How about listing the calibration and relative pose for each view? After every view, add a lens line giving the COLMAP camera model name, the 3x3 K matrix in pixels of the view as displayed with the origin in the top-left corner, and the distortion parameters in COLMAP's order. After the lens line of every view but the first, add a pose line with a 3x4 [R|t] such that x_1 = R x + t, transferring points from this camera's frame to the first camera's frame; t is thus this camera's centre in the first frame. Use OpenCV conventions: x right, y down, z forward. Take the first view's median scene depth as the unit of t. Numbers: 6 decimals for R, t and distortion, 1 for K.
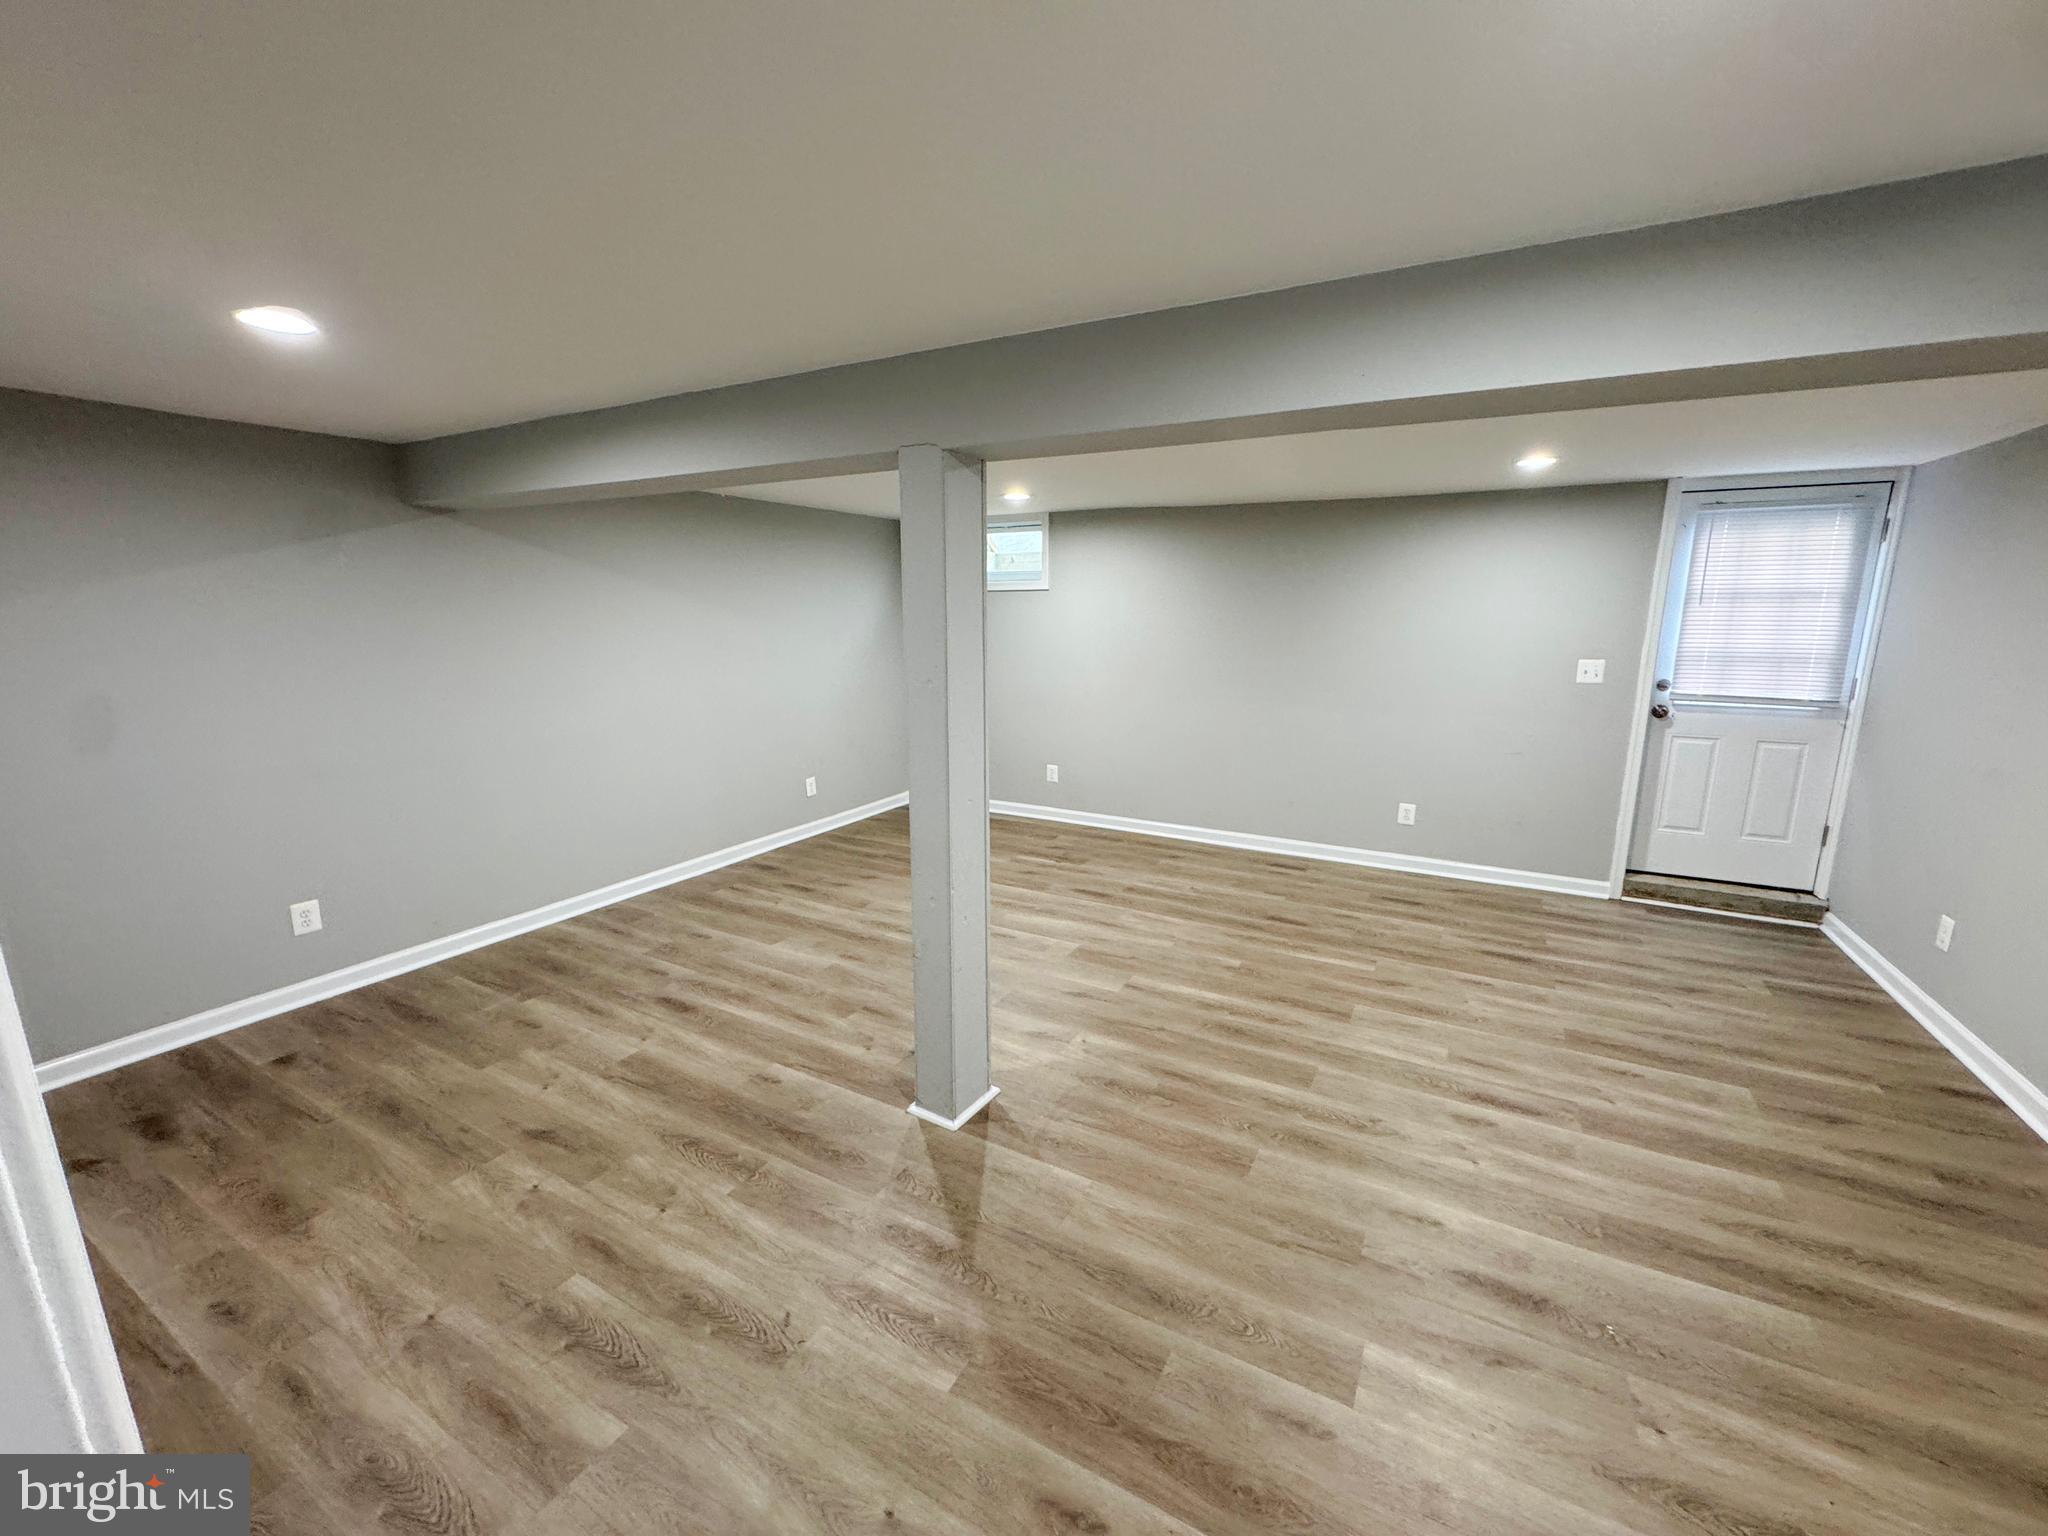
lens RADIAL K [[819.8, 0, 1024.0], [0, 819.8, 768.0], [0, 0, 1]] dist [-0.003182, -0.000189]
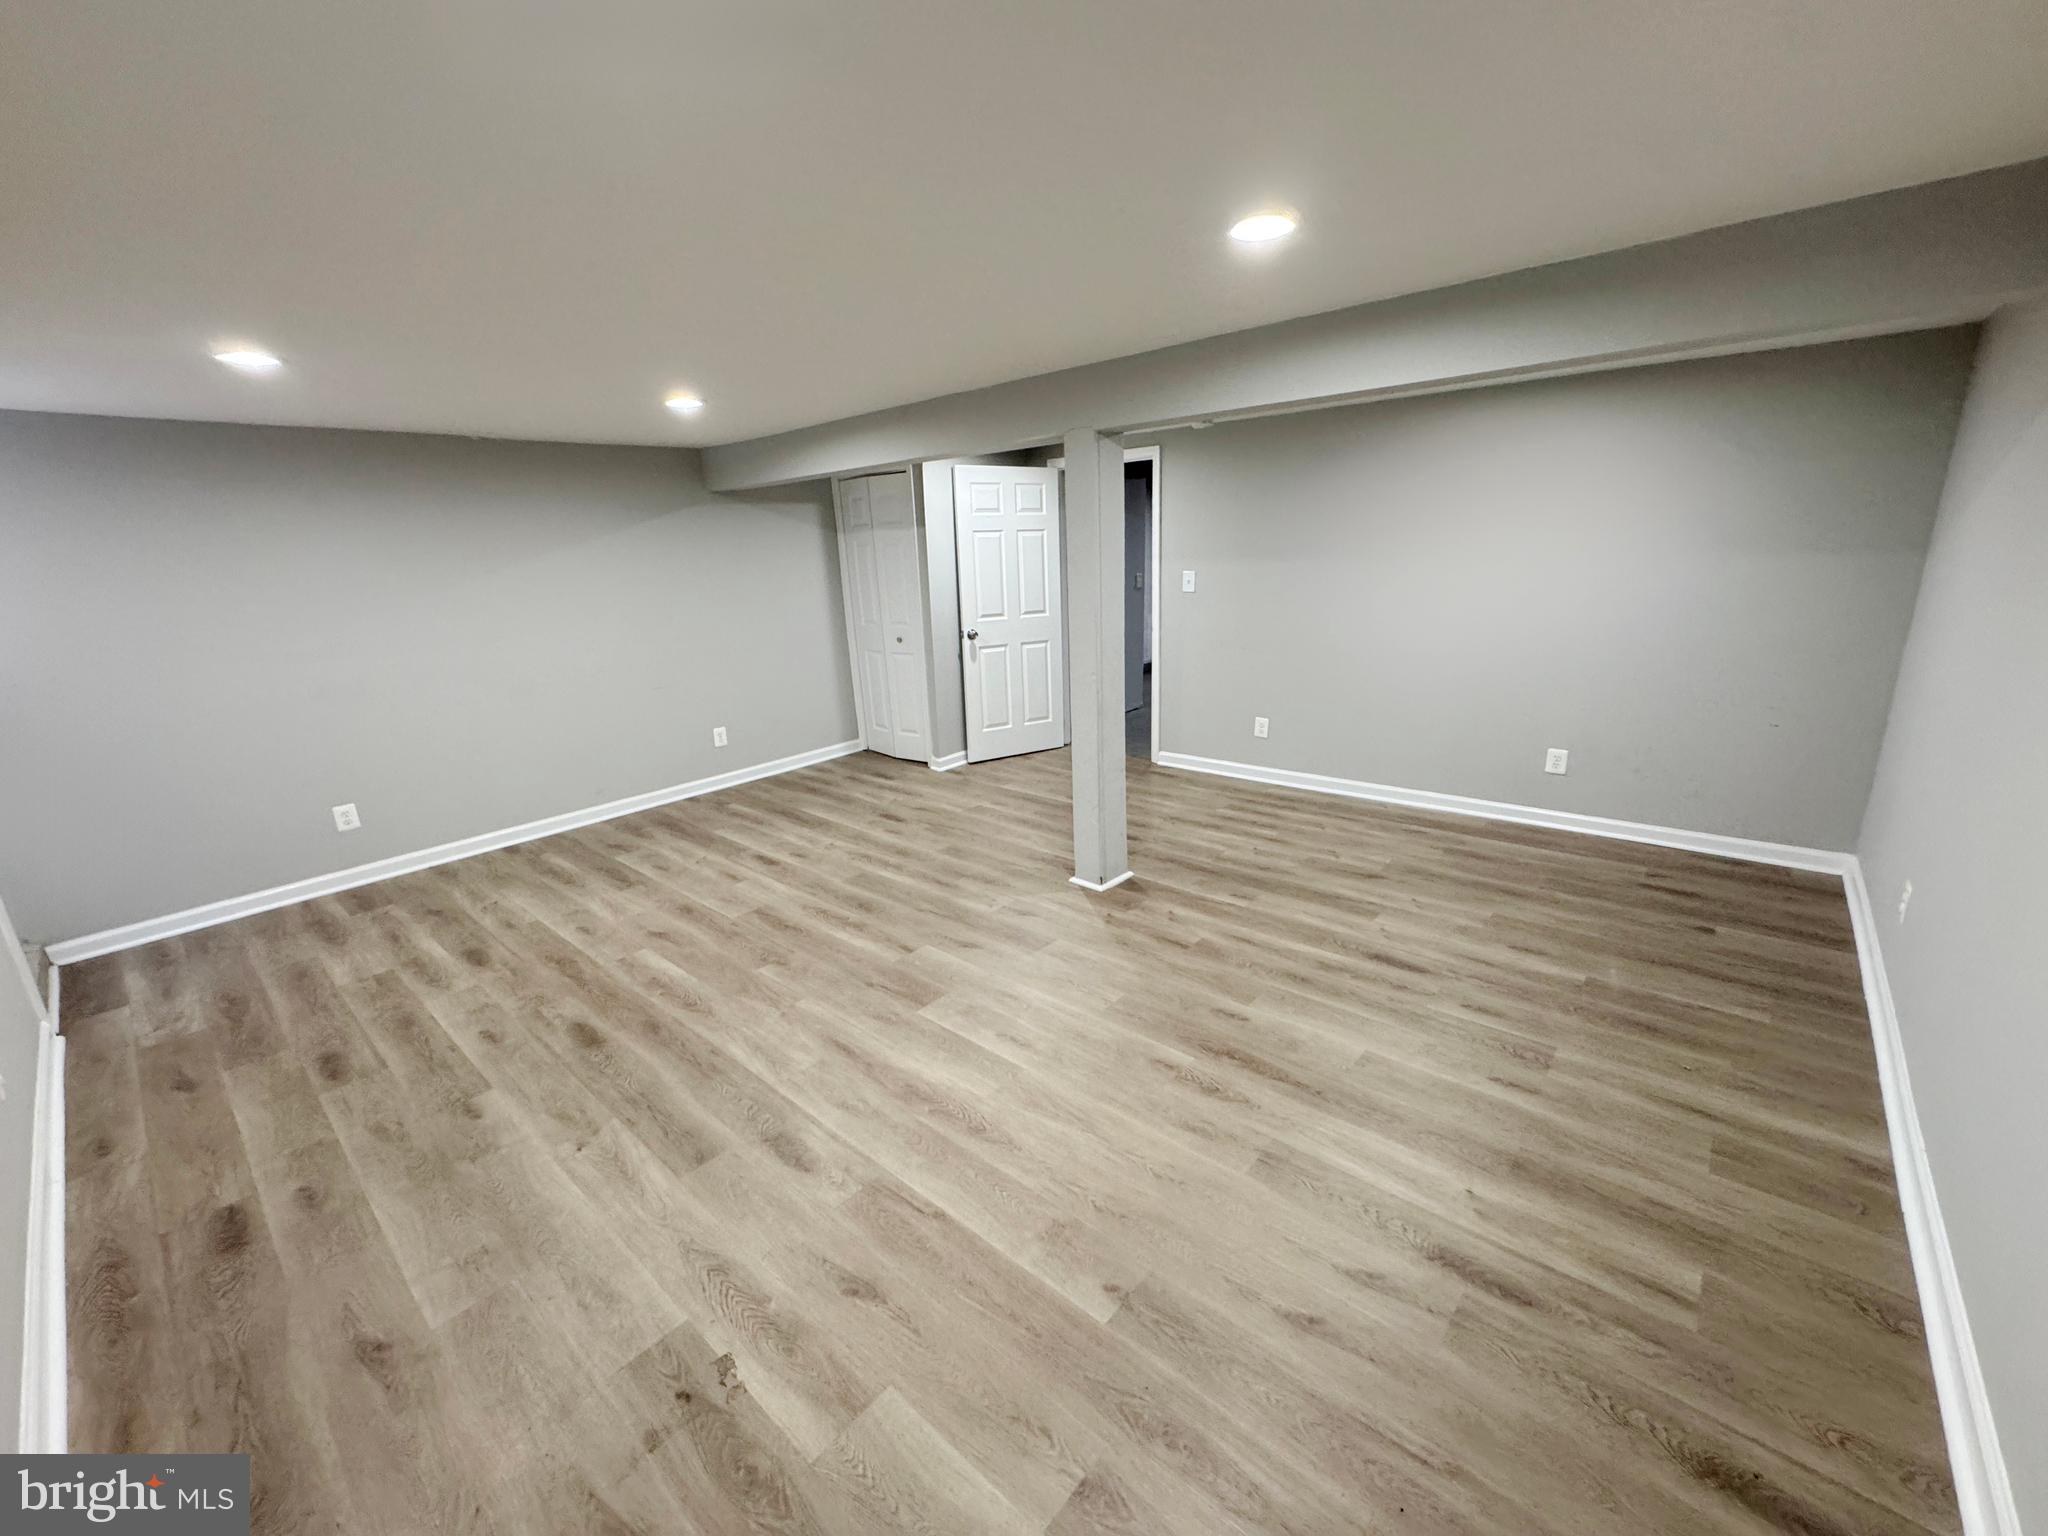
lens RADIAL K [[819.8, 0, 1024.0], [0, 819.8, 768.0], [0, 0, 1]] dist [-0.003182, -0.000189]
pose [[-0.977352, -0.020376, 0.210637, -0.206818], [0.076214, 0.894671, 0.440176, -0.347876], [-0.197420, 0.446260, -0.872856, 1.801809]]
